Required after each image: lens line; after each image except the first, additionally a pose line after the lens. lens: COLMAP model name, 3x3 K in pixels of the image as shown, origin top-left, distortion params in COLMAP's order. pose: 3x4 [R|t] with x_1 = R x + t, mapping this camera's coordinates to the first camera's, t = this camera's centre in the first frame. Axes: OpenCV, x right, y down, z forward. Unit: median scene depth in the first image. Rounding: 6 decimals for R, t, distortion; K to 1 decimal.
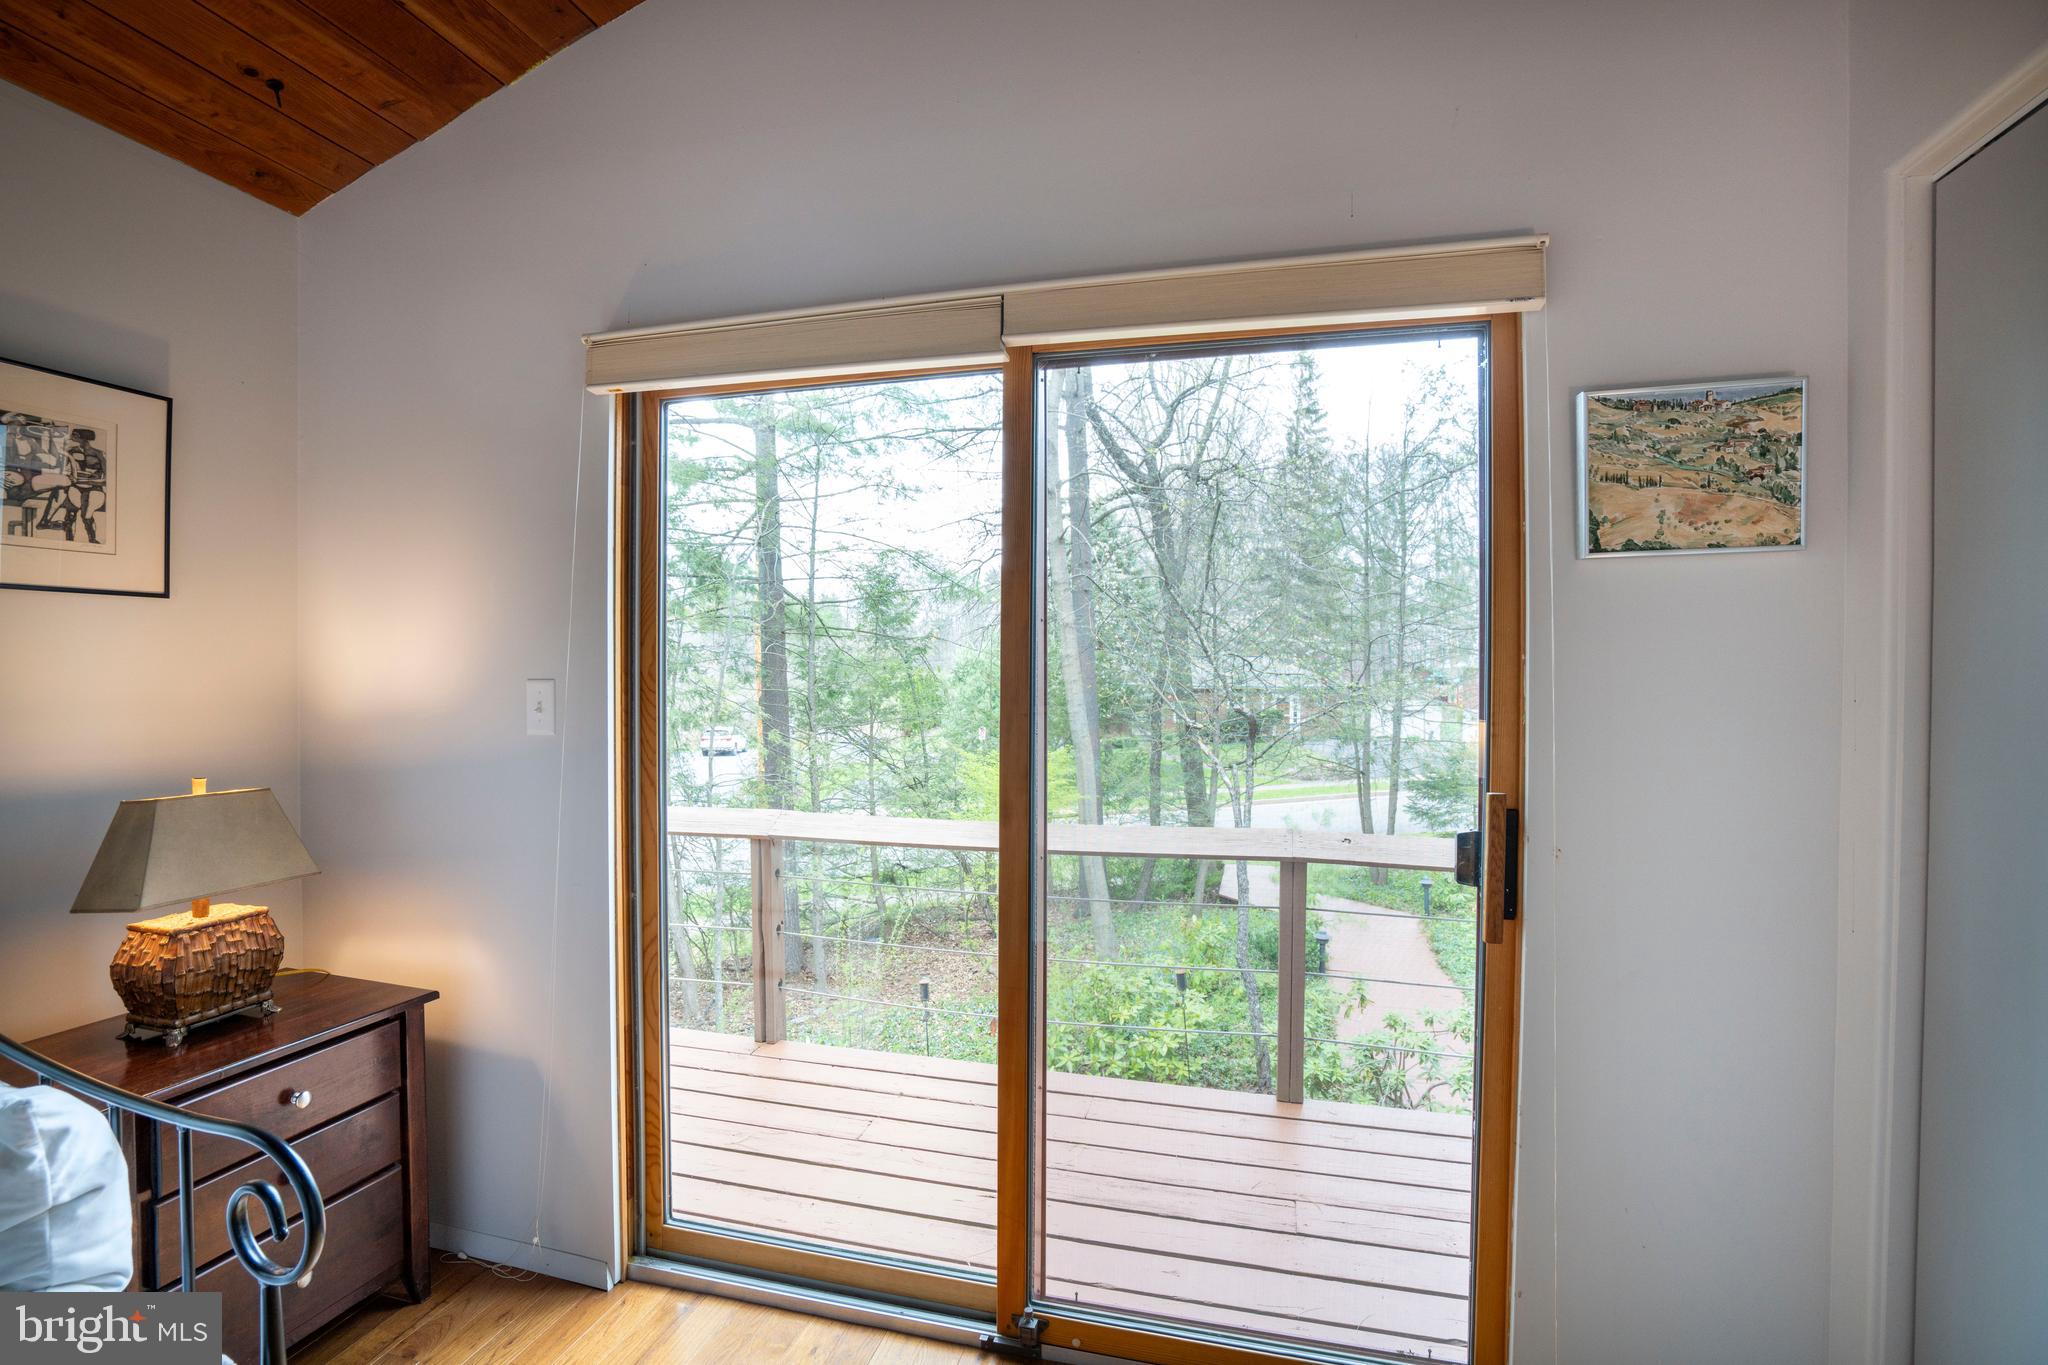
lens RADIAL K [[953.4, 0, 1024.5], [0, 953.4, 685.8], [0, 0, 1]] dist [-0.055094, 0.017699]
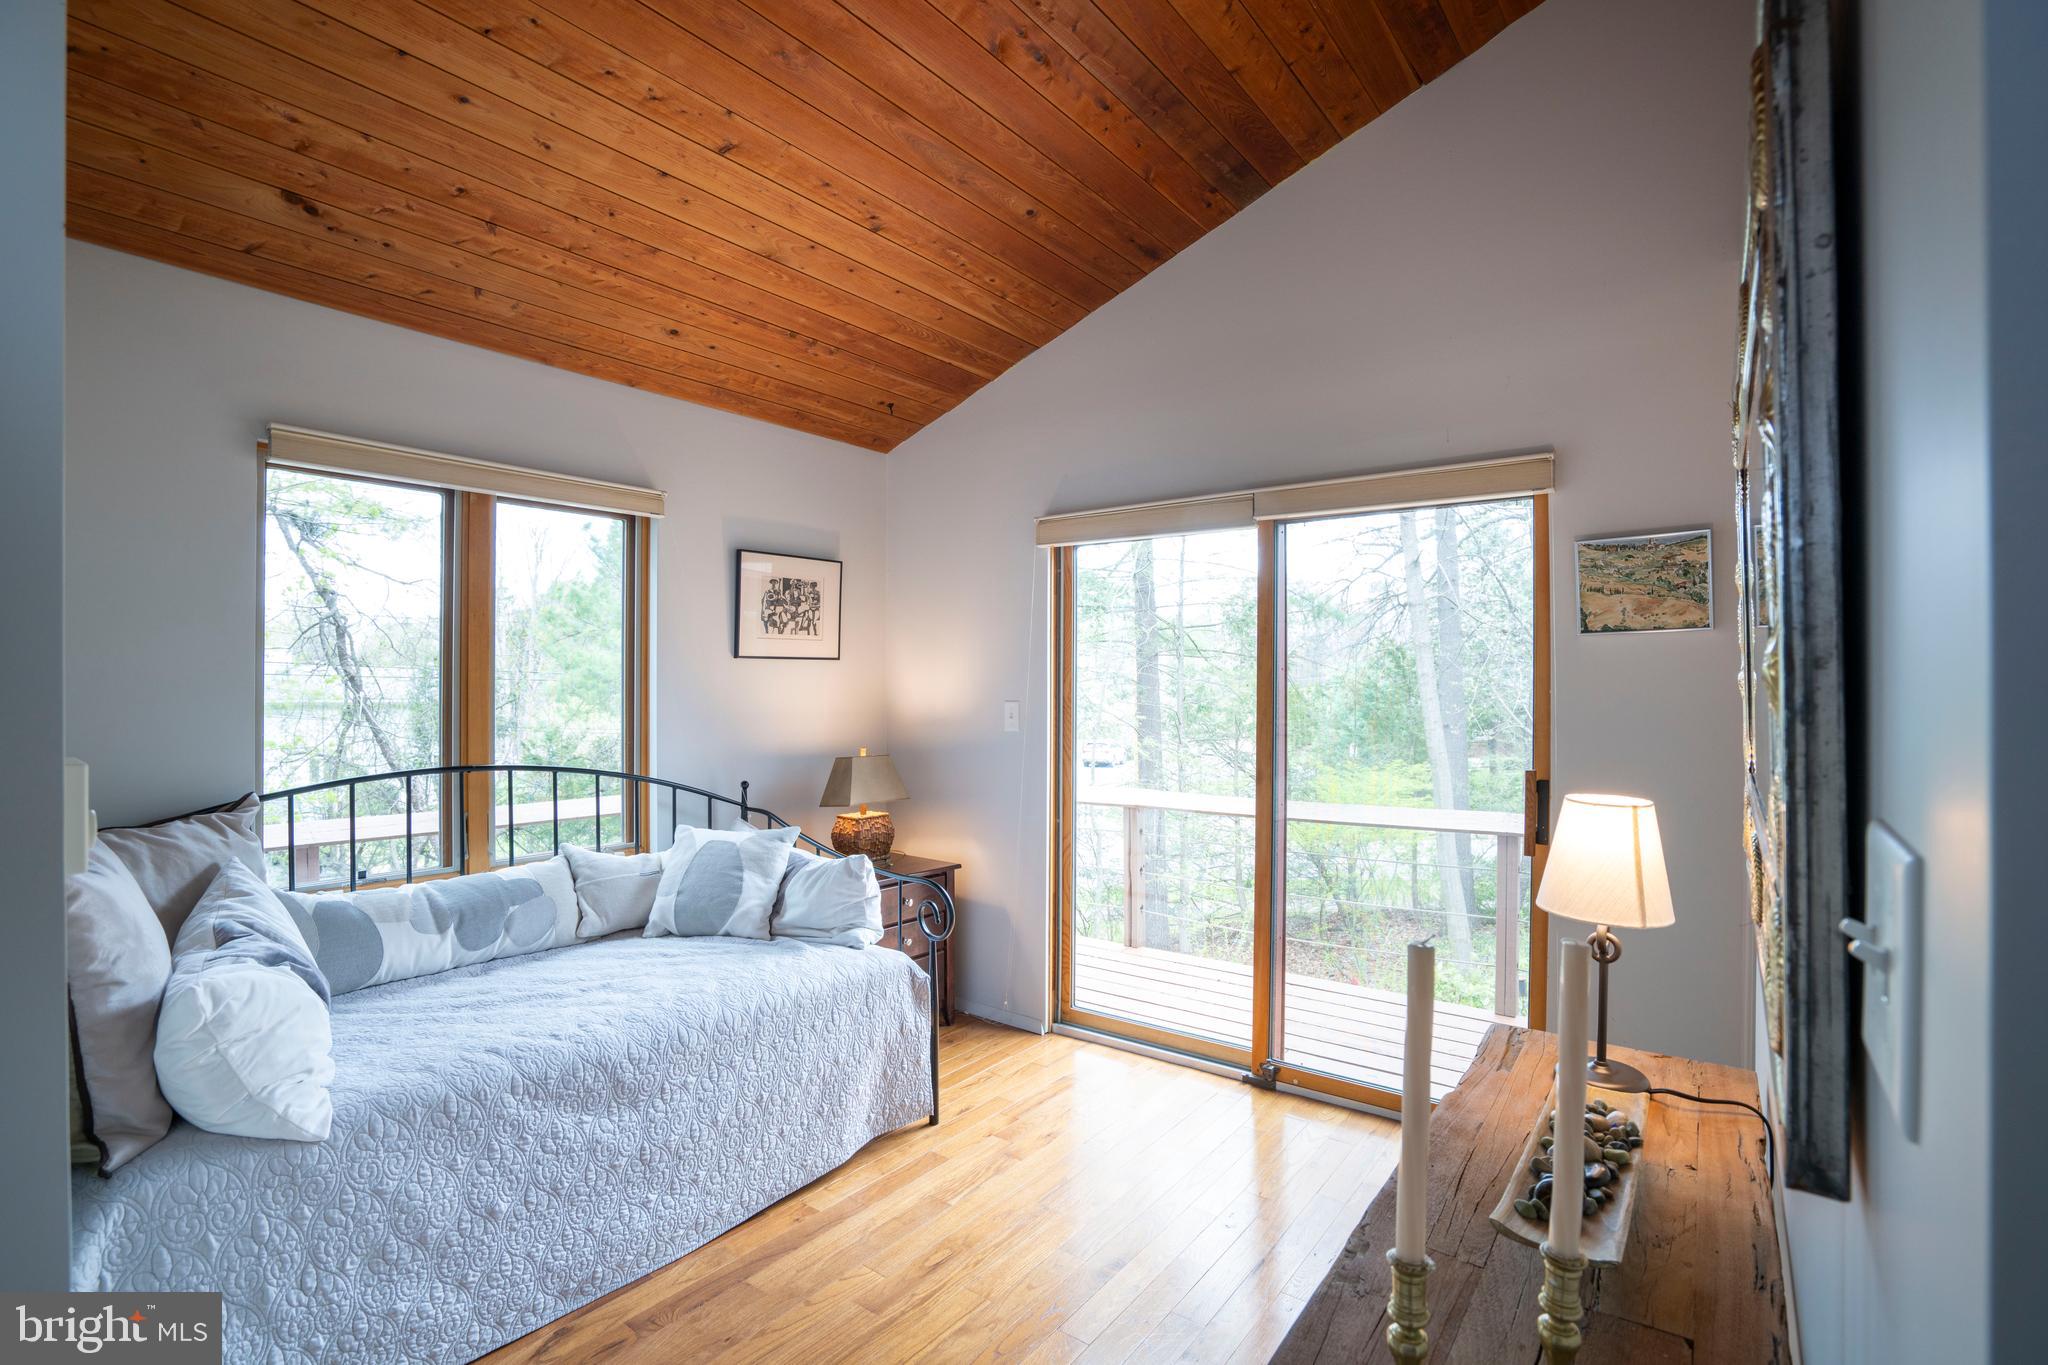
lens RADIAL K [[953.4, 0, 1023.7], [0, 953.4, 689.6], [0, 0, 1]] dist [-0.055094, 0.017699]
pose [[0.924677, 0.000001, -0.380752, 0.230918], [-0.004818, 0.999920, -0.011696, -0.008107], [0.380722, 0.012650, 0.924603, -0.754701]]
